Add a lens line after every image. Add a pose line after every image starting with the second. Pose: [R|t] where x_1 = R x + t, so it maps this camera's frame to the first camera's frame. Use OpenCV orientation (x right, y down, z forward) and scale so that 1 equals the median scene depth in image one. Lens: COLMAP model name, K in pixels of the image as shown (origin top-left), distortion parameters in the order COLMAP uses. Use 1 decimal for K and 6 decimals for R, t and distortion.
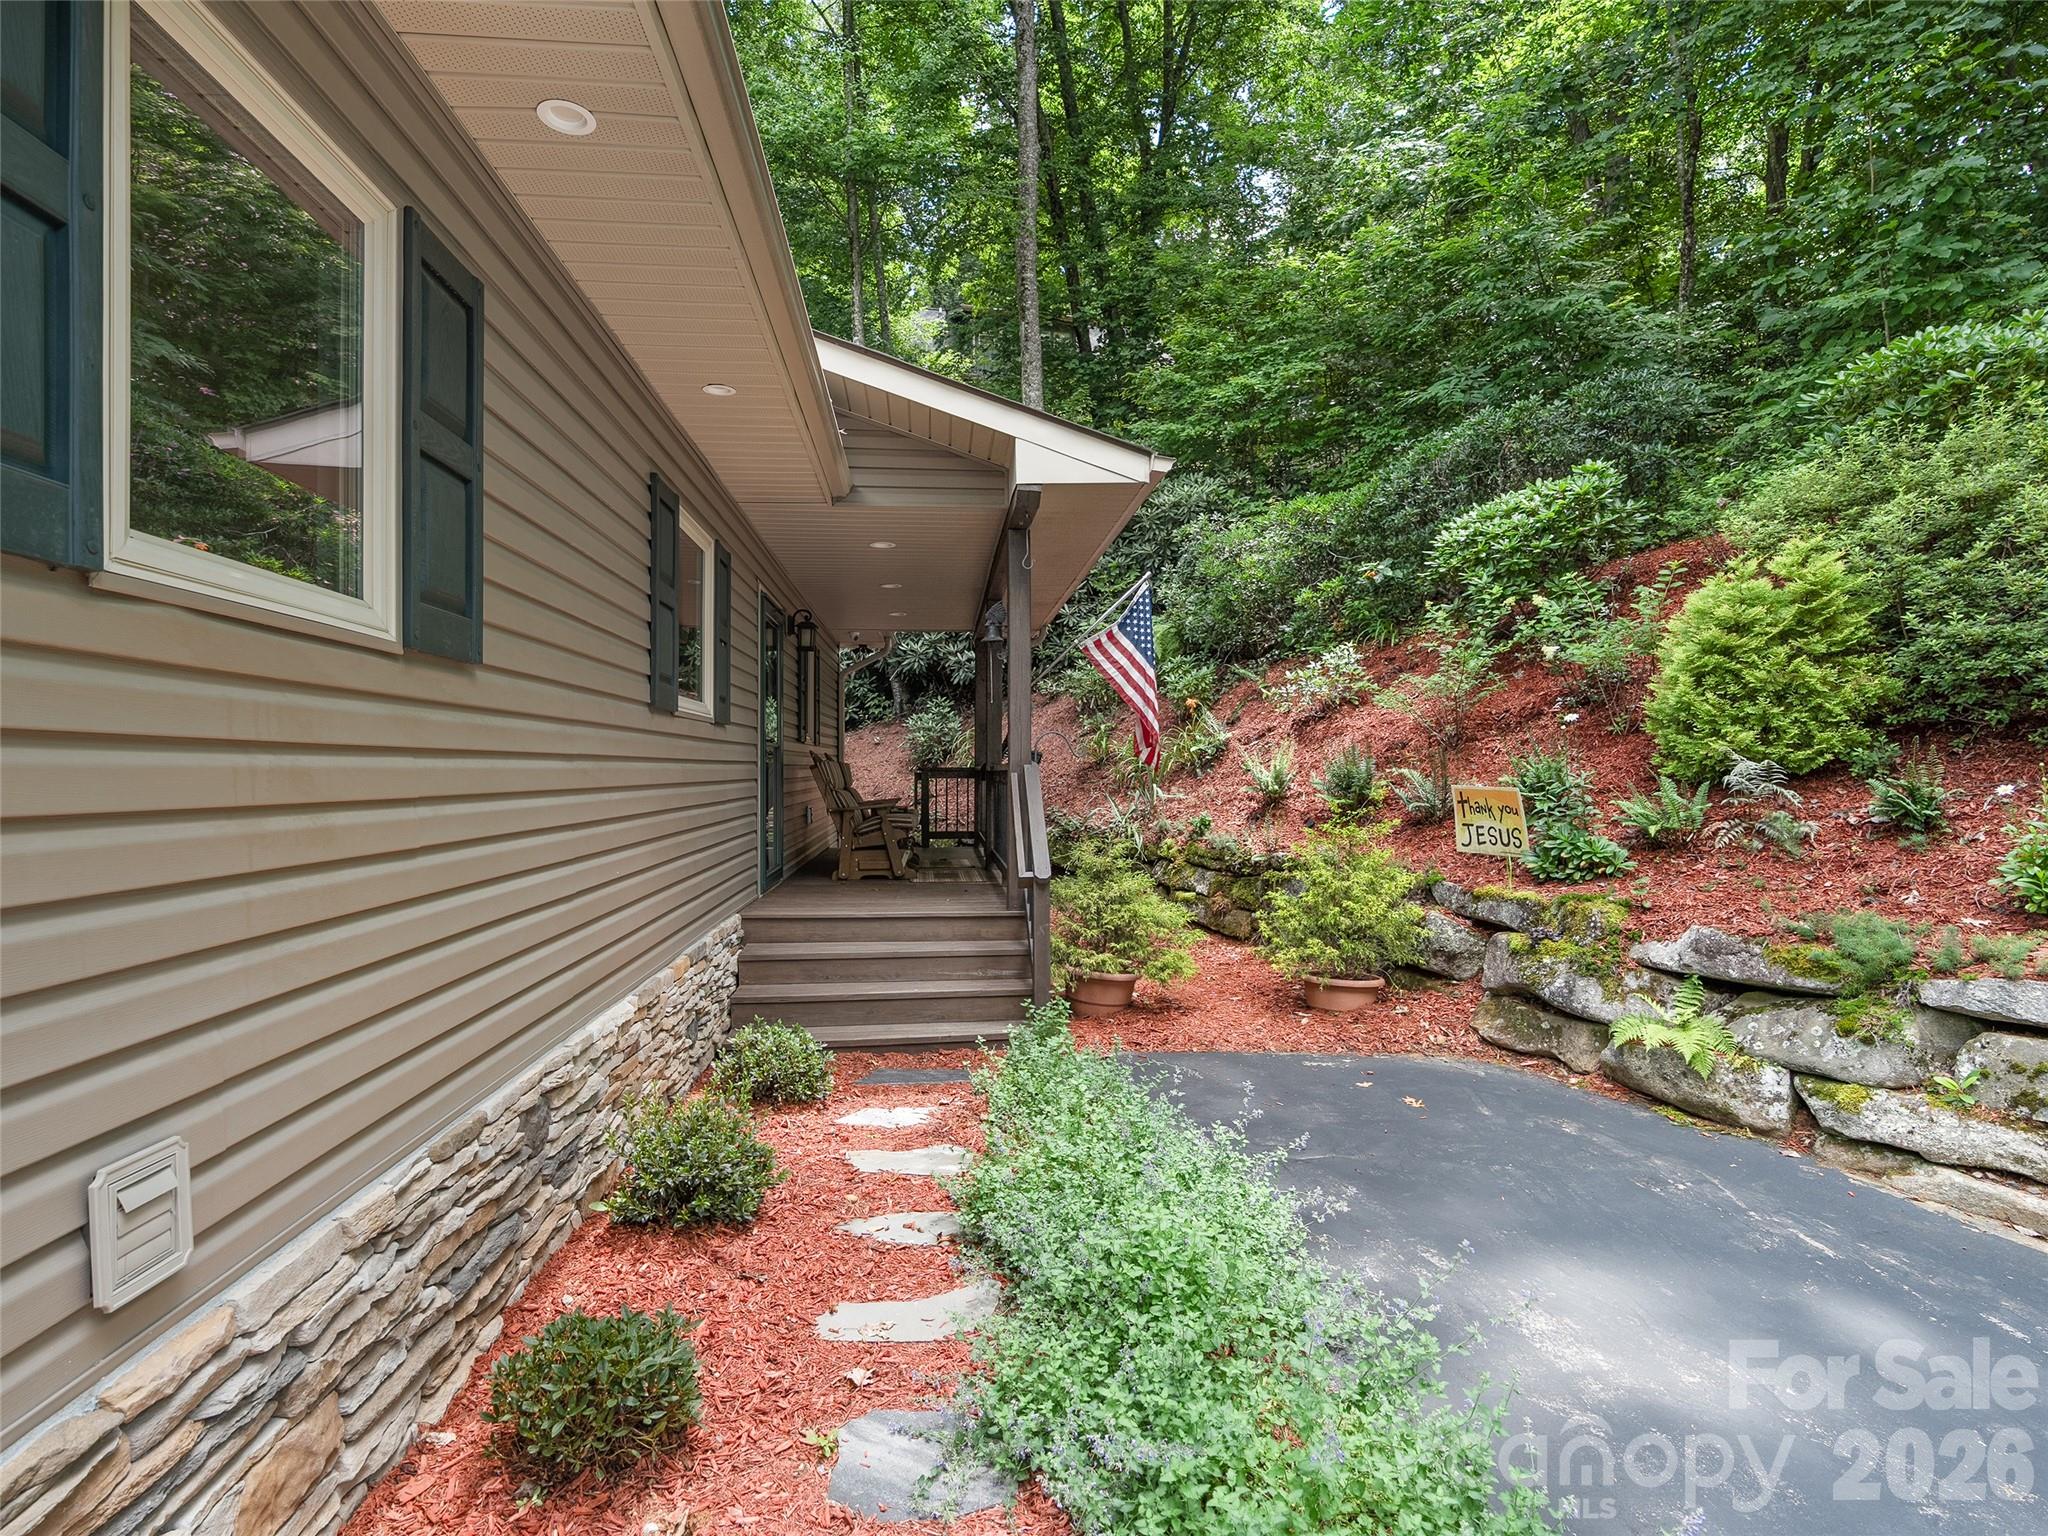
lens RADIAL K [[1037.0, 0, 1027.2], [0, 1037.0, 776.3], [0, 0, 1]] dist [-0.009845, 0.003956]
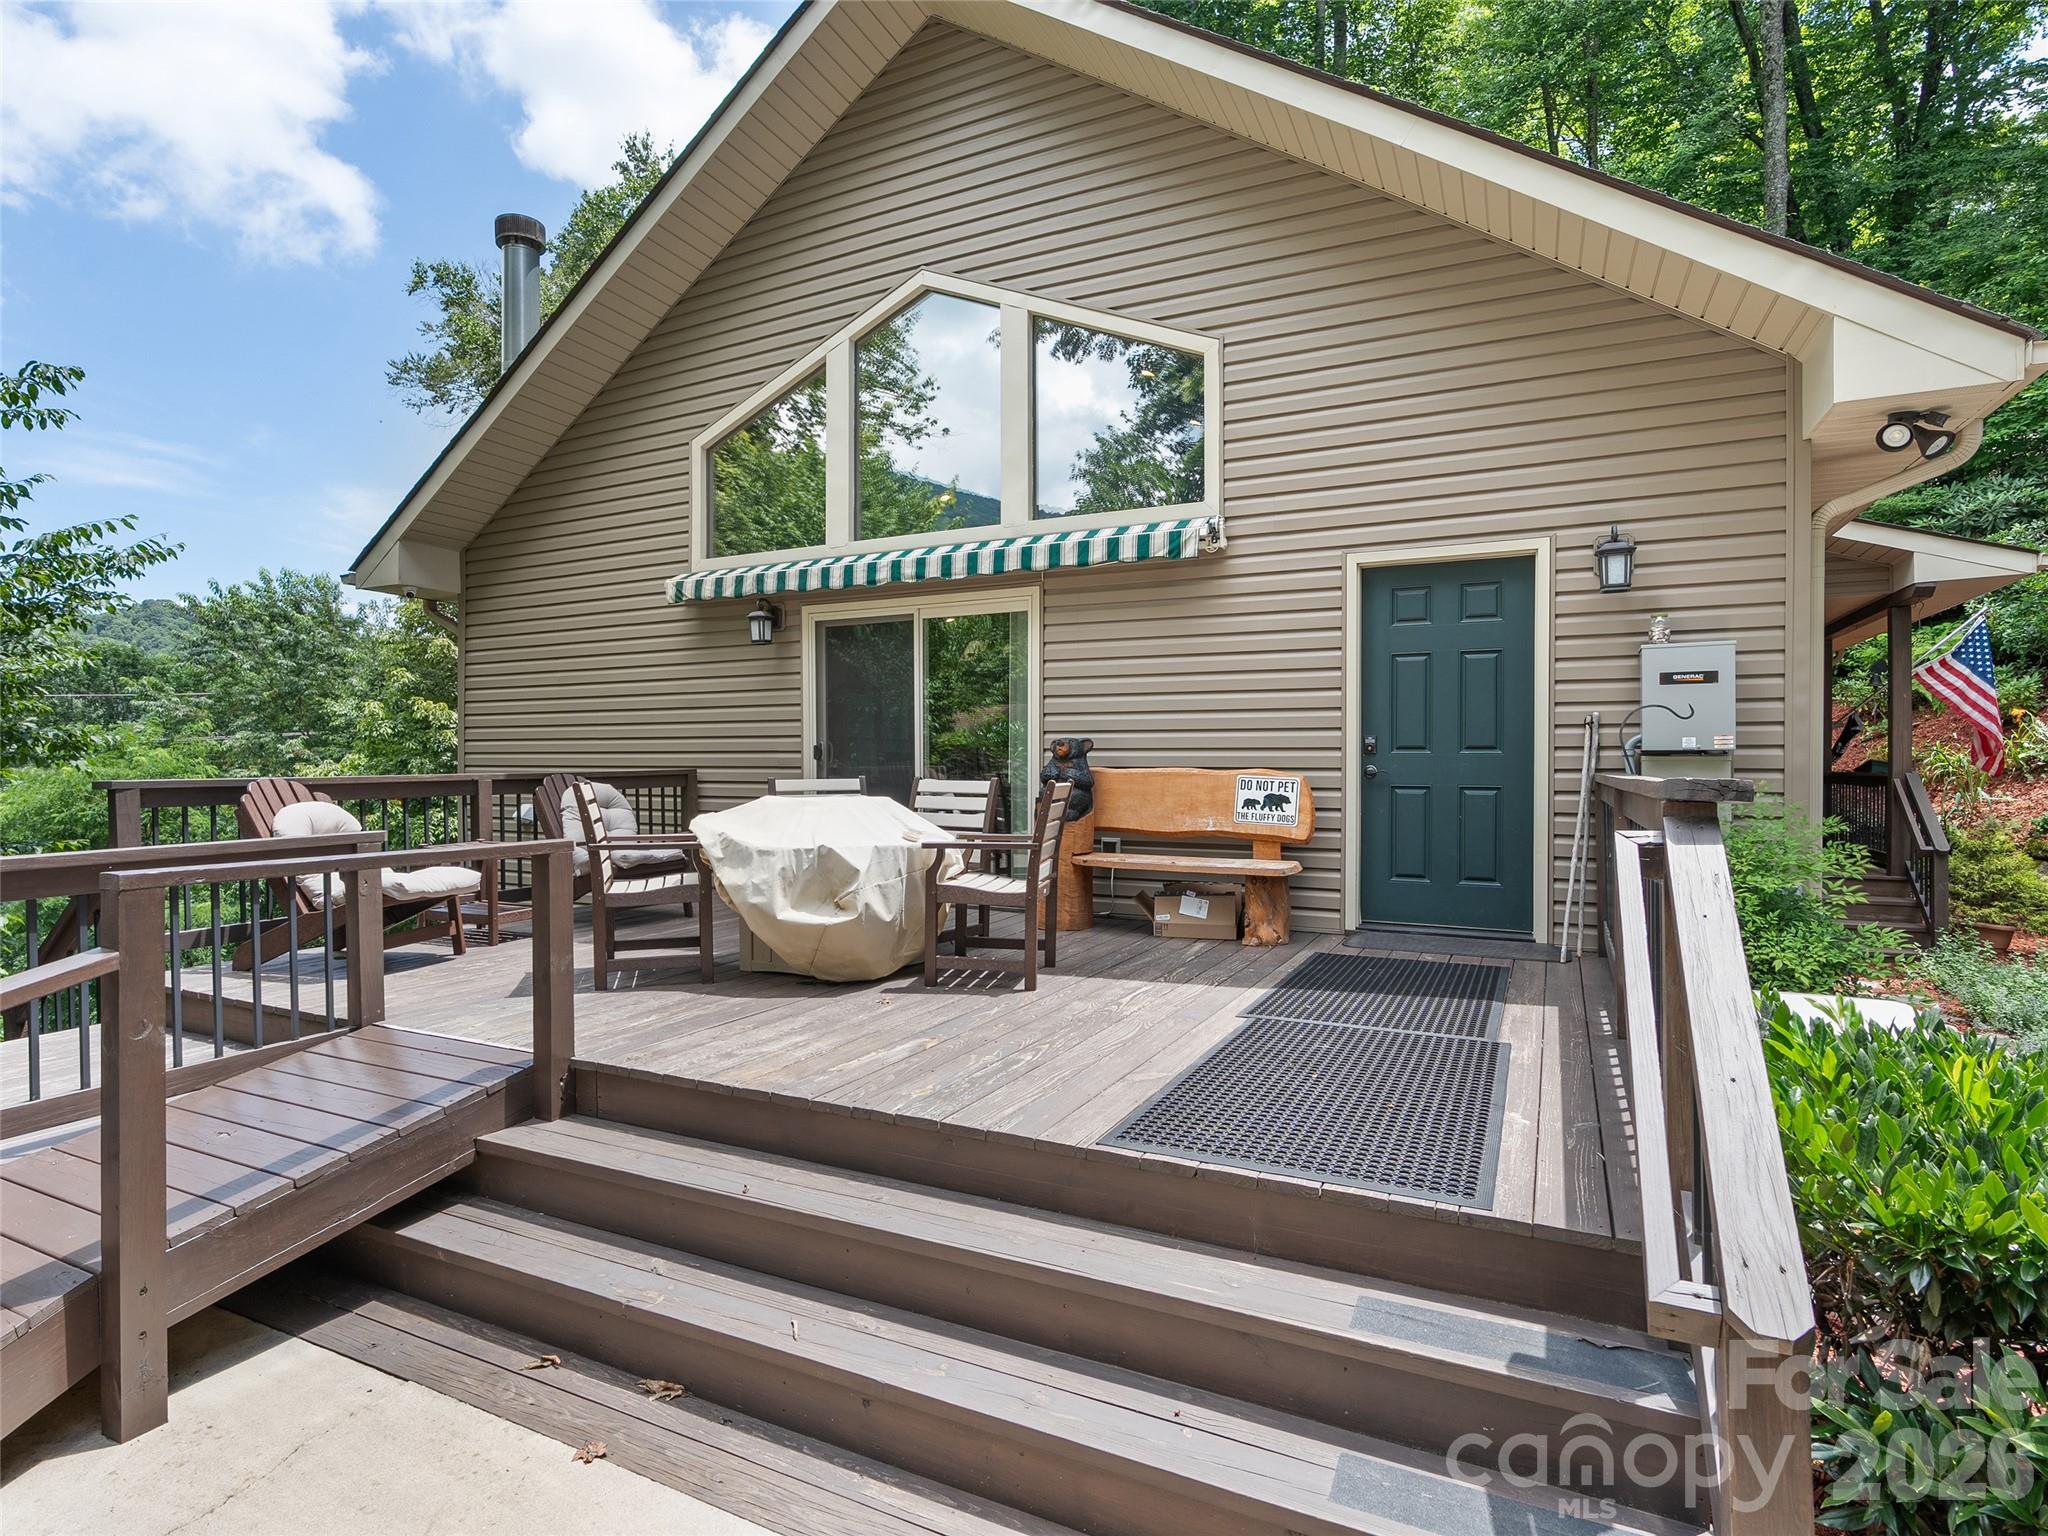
lens RADIAL K [[1037.0, 0, 1028.0], [0, 1037.0, 763.0], [0, 0, 1]] dist [-0.009845, 0.003956]
pose [[0.855016, -0.004374, -0.518583, -0.206365], [-0.002674, 0.999914, -0.012843, -0.001728], [0.518595, 0.012368, 0.854931, -0.563760]]
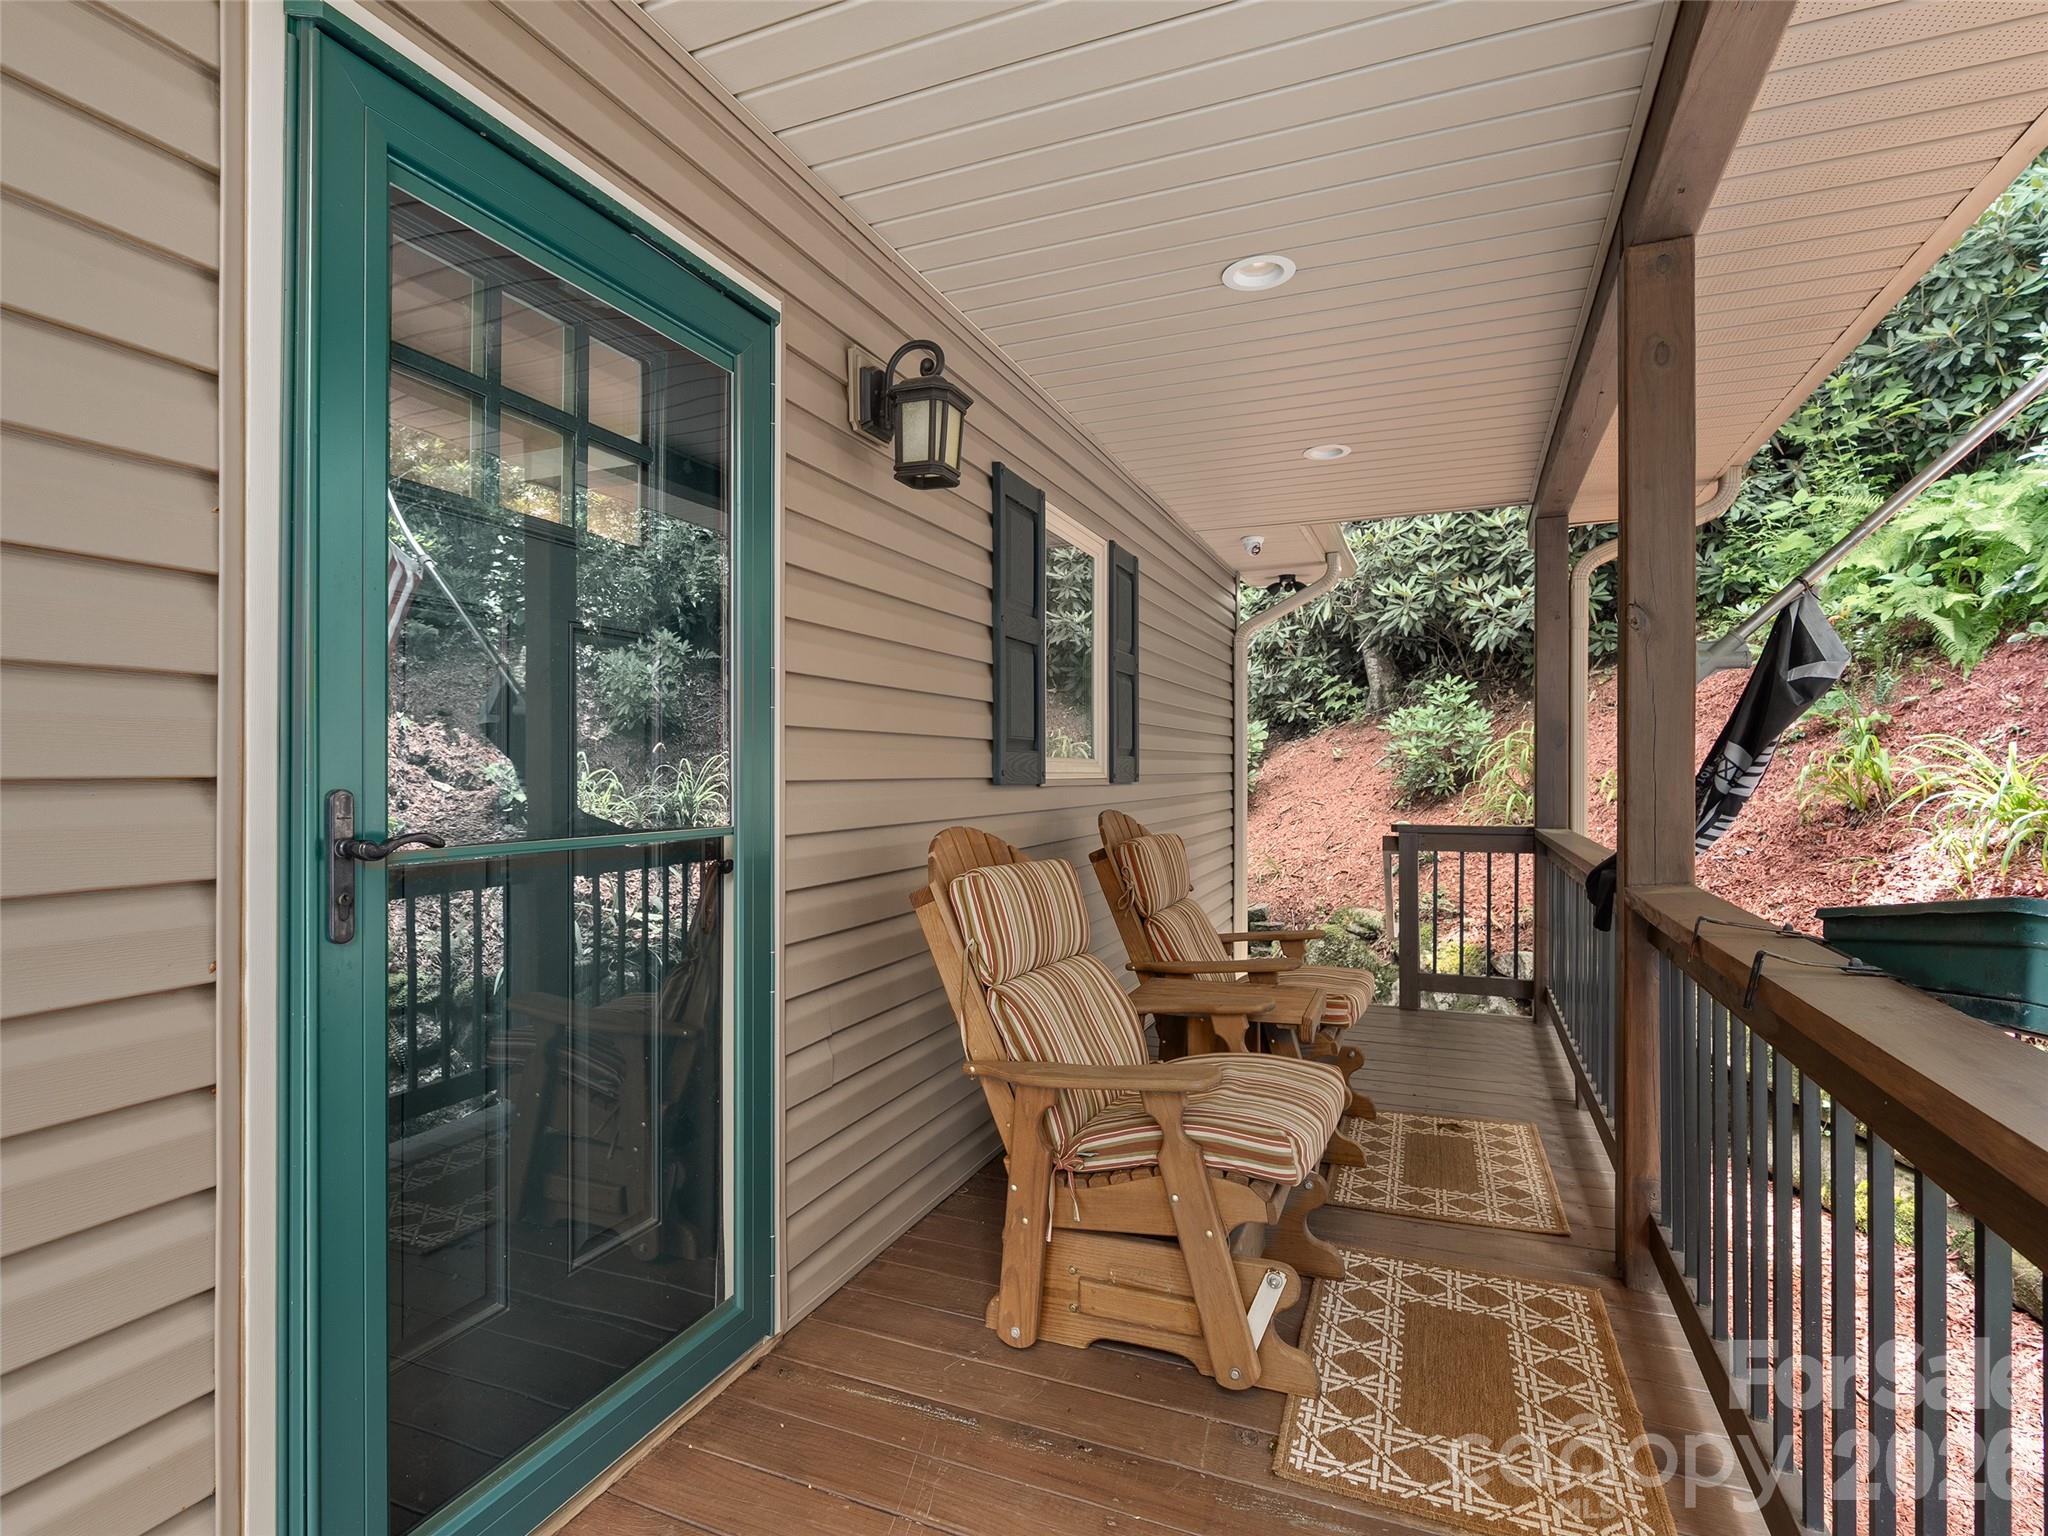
lens RADIAL K [[1037.0, 0, 1019.7], [0, 1037.0, 767.9], [0, 0, 1]] dist [-0.009845, 0.003956]
pose [[0.884438, -0.007389, -0.466599, -0.031930], [0.005565, 0.999971, -0.005287, -0.027522], [0.466624, 0.002080, 0.884453, 0.430598]]
